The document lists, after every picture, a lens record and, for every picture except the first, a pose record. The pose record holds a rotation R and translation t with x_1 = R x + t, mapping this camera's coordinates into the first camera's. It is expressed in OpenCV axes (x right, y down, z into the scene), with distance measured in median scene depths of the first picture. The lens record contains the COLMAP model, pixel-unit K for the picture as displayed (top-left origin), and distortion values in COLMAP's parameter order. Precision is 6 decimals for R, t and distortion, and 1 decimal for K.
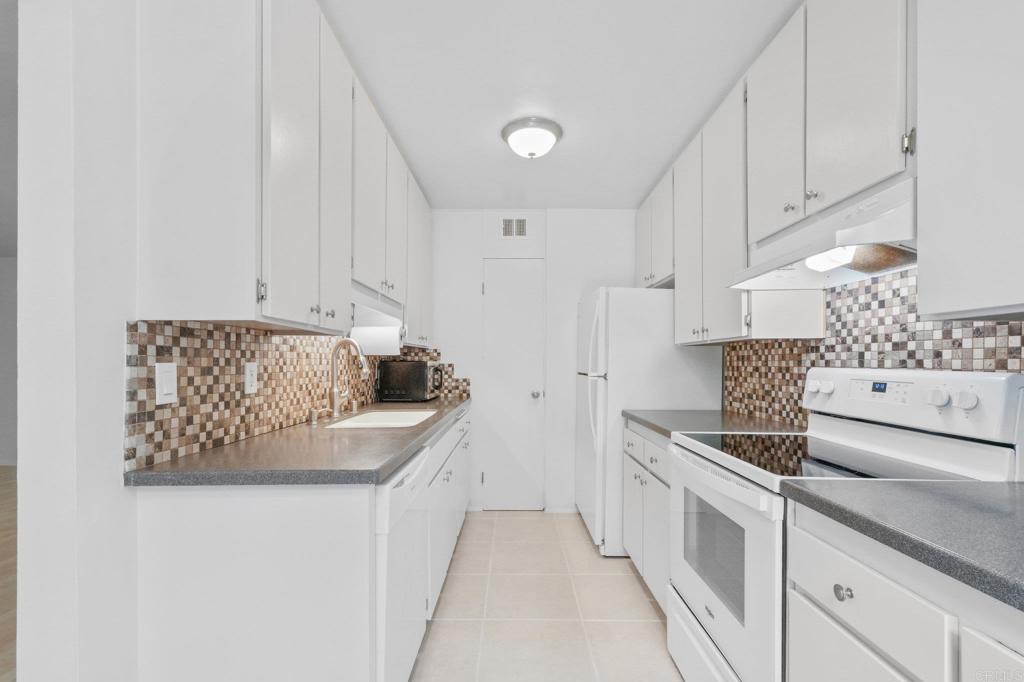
lens RADIAL K [[455.0, 0, 518.7], [0, 455.0, 367.0], [0, 0, 1]] dist [0.014093, -0.000080]
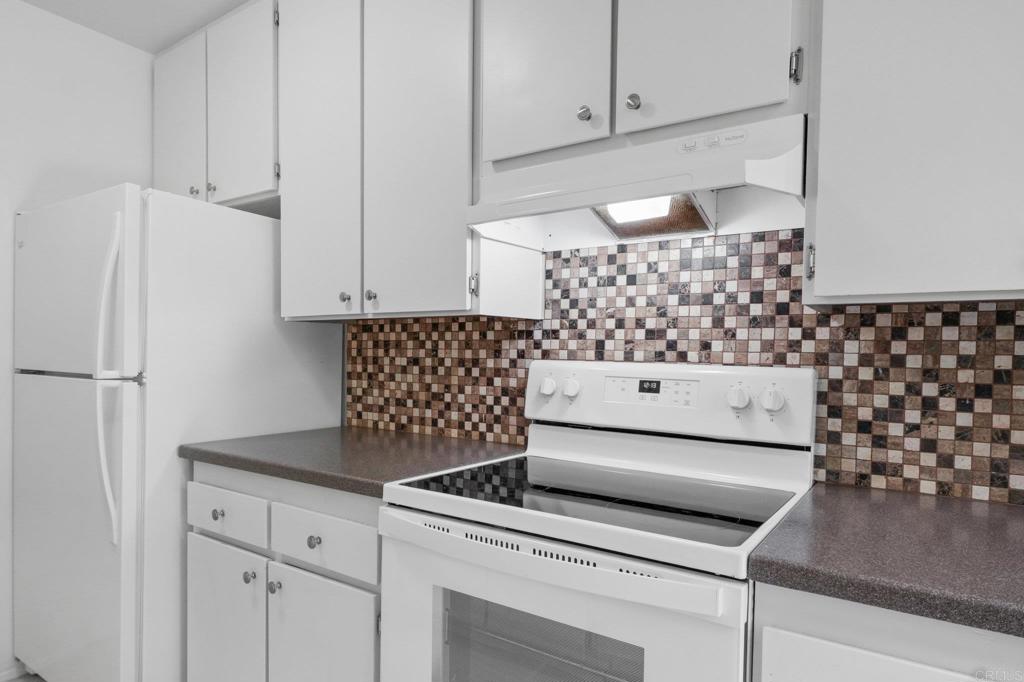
lens RADIAL K [[598.9, 0, 512.6], [0, 598.9, 371.6], [0, 0, 1]] dist [0.001661, 0.000507]
pose [[0.571826, -0.022097, 0.820077, -0.169510], [-0.003356, 0.999566, 0.029274, -0.009735], [-0.820368, -0.019492, 0.571504, 0.583307]]
